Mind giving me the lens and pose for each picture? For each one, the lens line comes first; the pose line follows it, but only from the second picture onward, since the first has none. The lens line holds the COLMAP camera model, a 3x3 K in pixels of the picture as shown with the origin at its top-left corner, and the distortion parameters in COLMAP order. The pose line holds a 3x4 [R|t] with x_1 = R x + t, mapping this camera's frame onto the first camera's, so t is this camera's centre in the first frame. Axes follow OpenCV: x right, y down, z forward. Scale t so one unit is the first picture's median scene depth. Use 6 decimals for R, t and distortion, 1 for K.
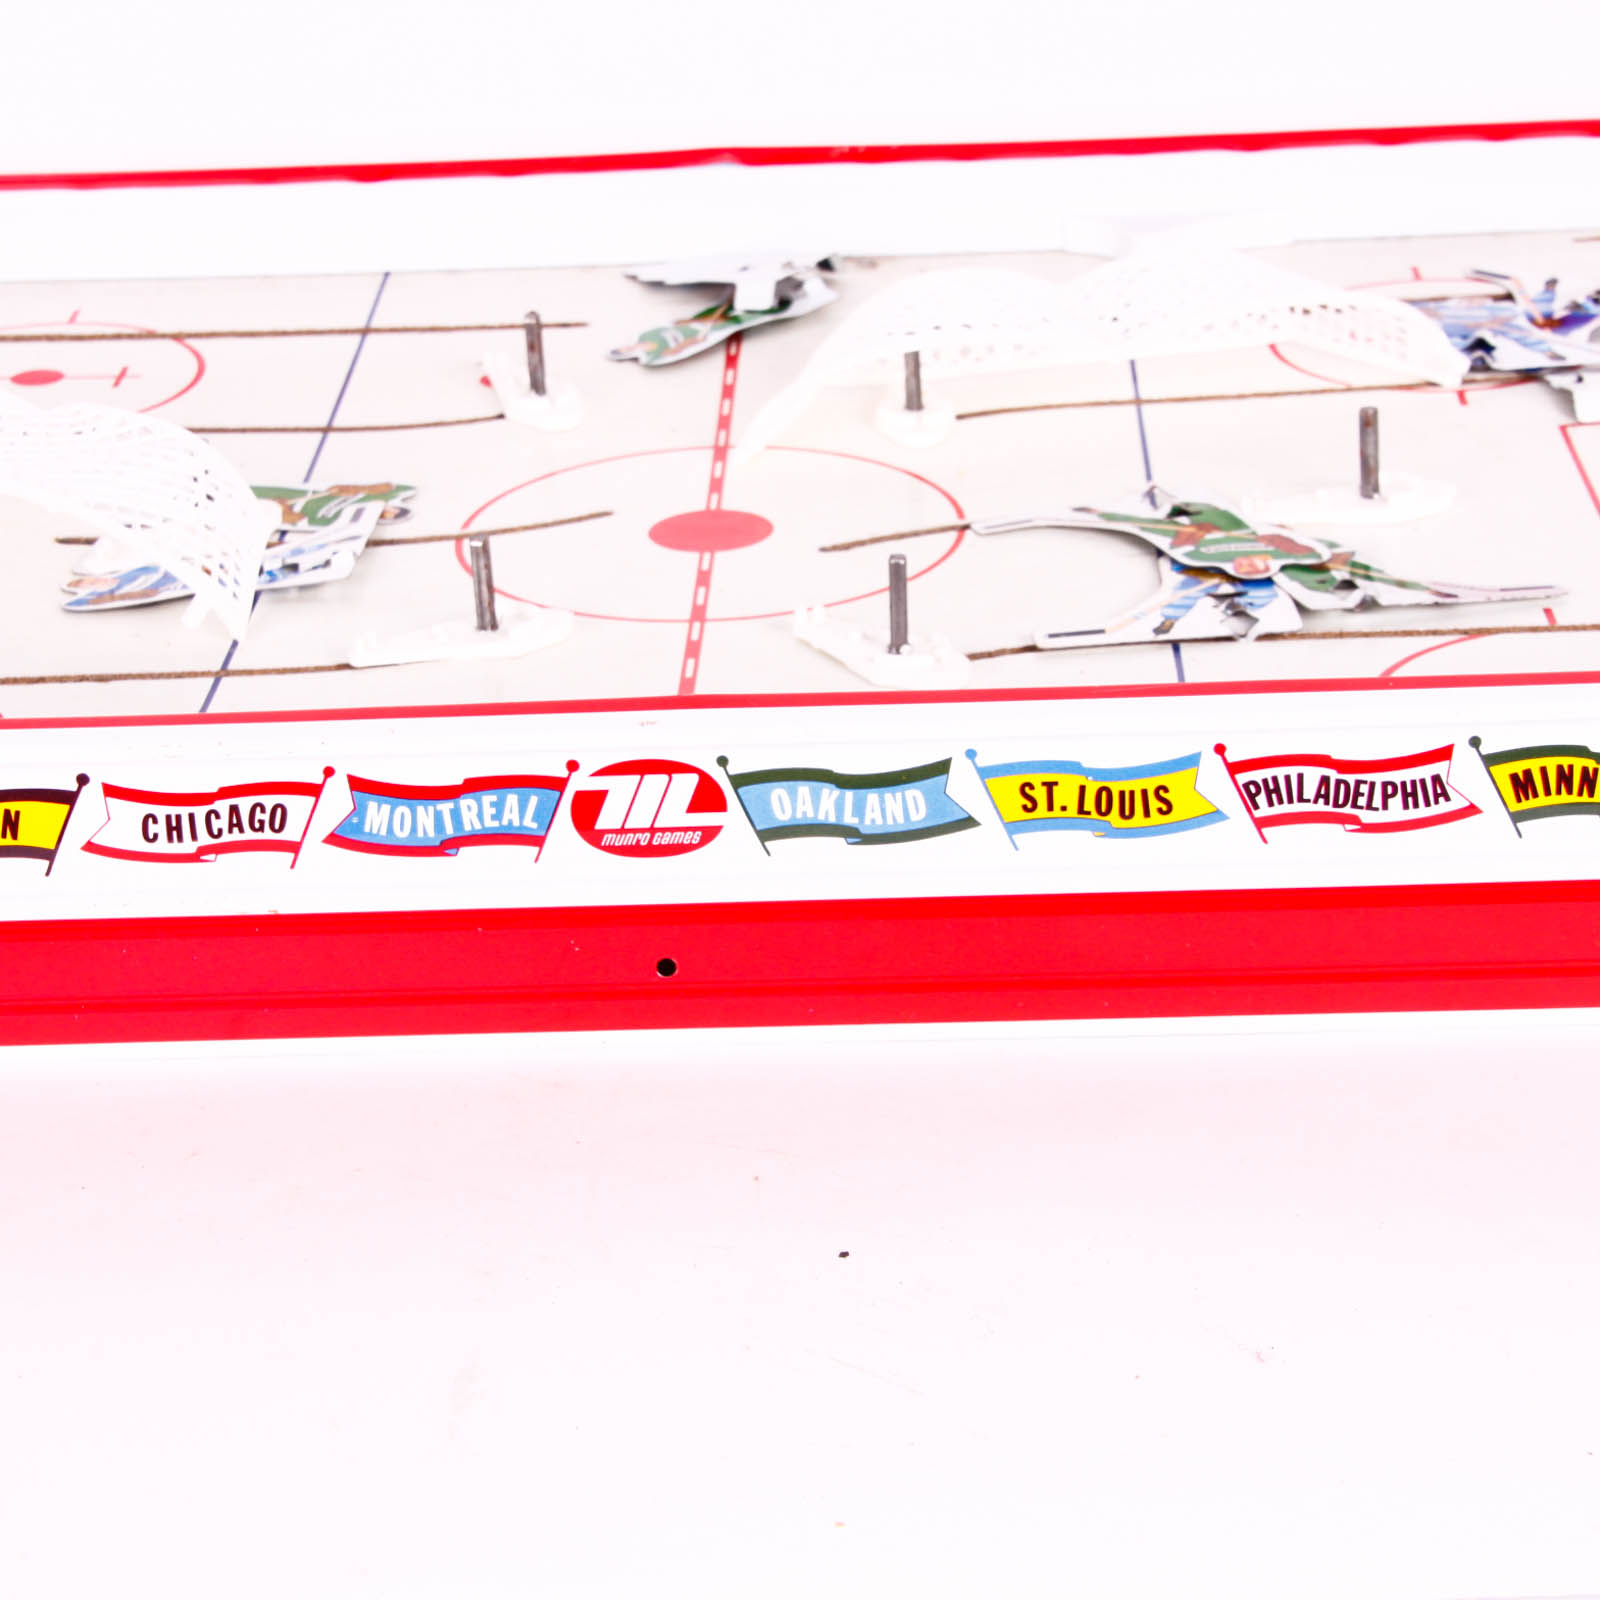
lens RADIAL K [[3098.3, 0, 800.0], [0, 3098.3, 800.0], [0, 0, 1]] dist [0.042616, 0.348896]
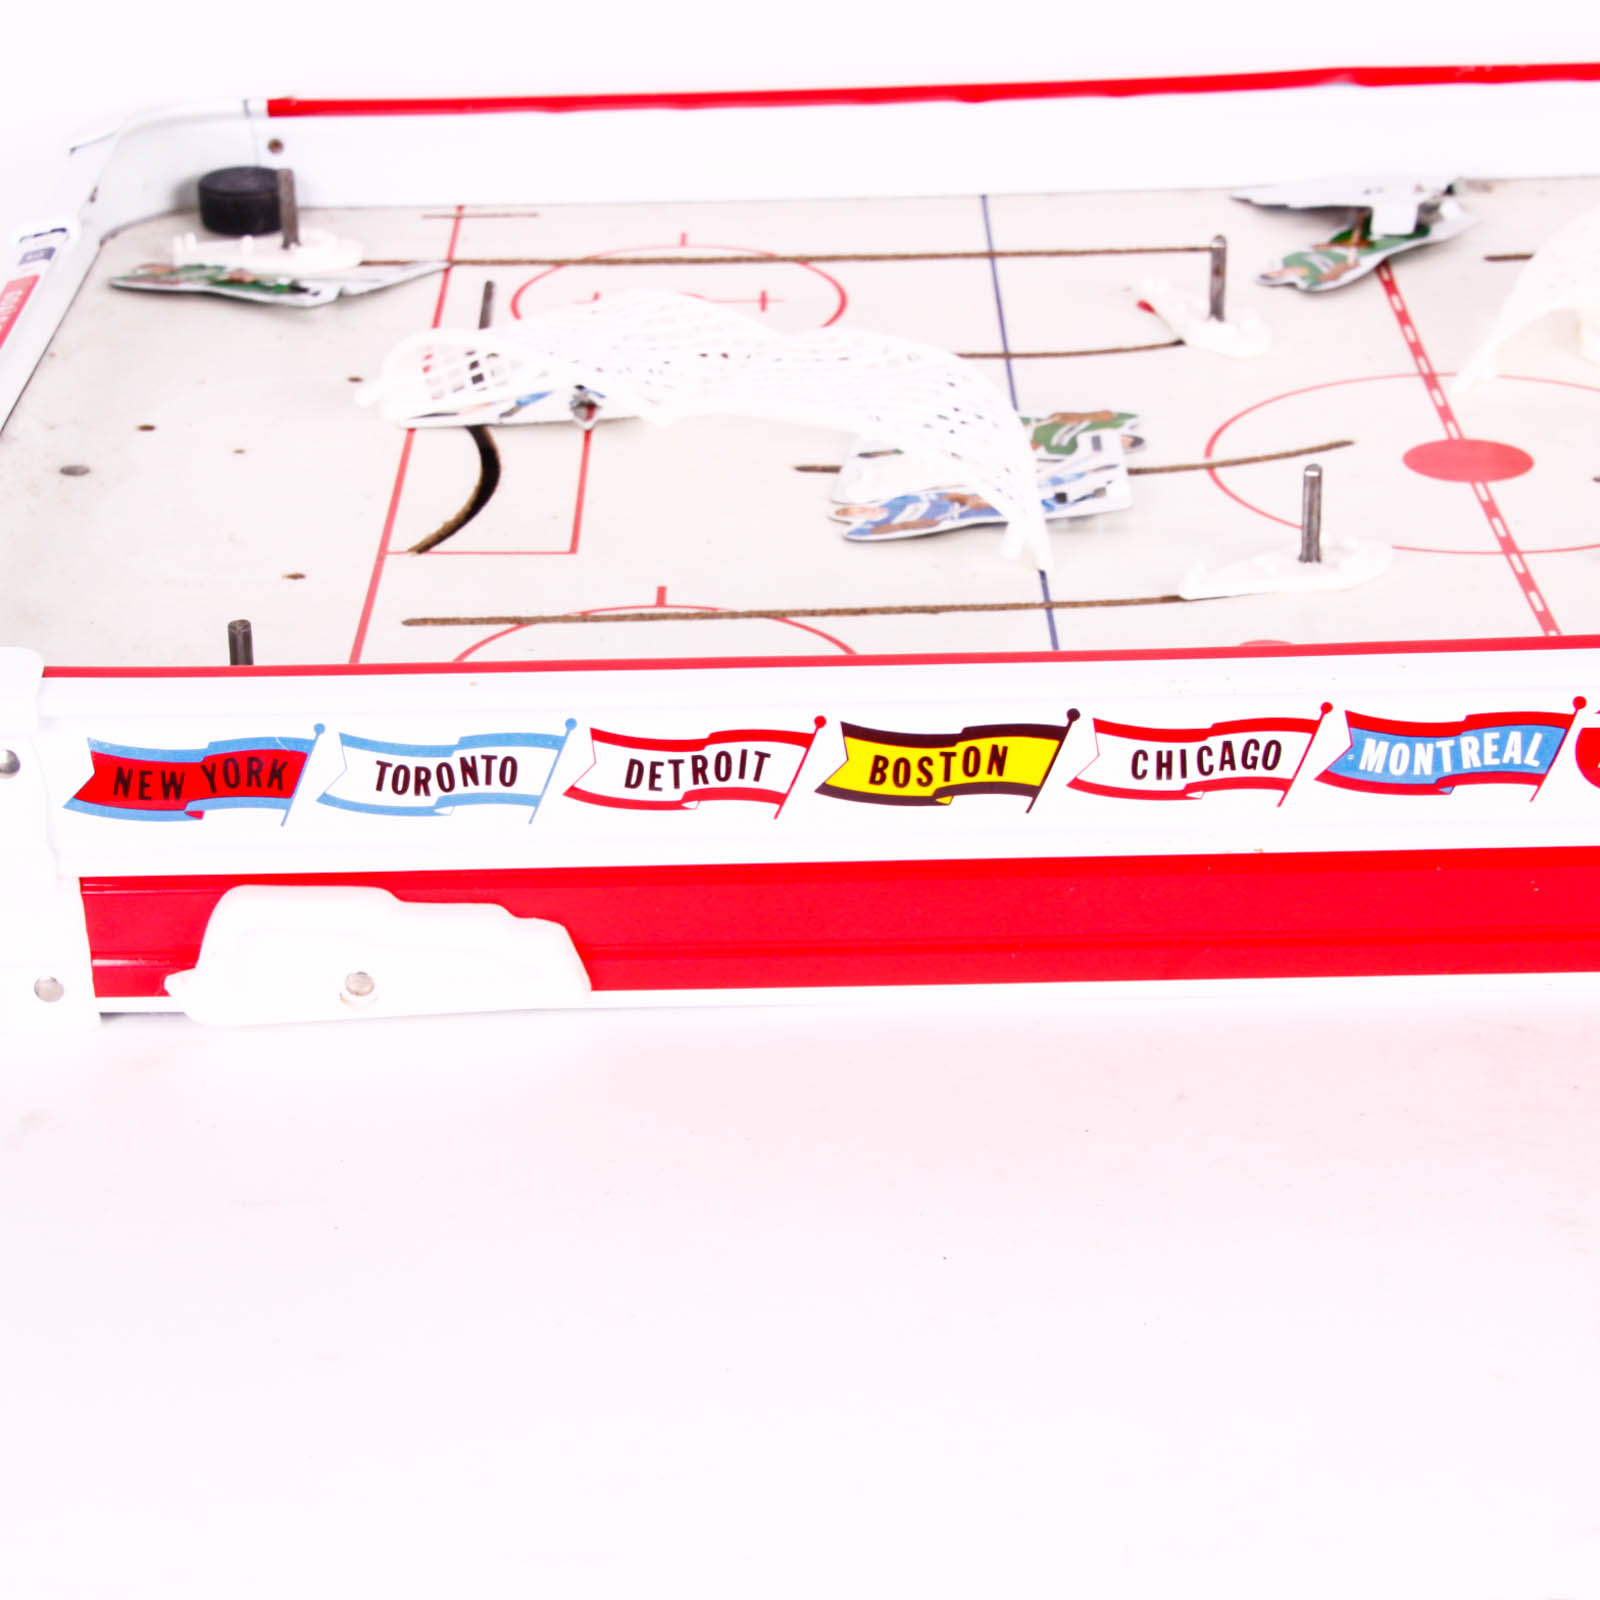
lens RADIAL K [[3098.3, 0, 800.0], [0, 3098.3, 800.0], [0, 0, 1]] dist [0.042616, 0.348896]
pose [[0.999720, 0.003891, 0.023330, -0.337509], [-0.004434, 0.999720, 0.023237, -0.002017], [-0.023233, -0.023334, 0.999458, 0.026105]]
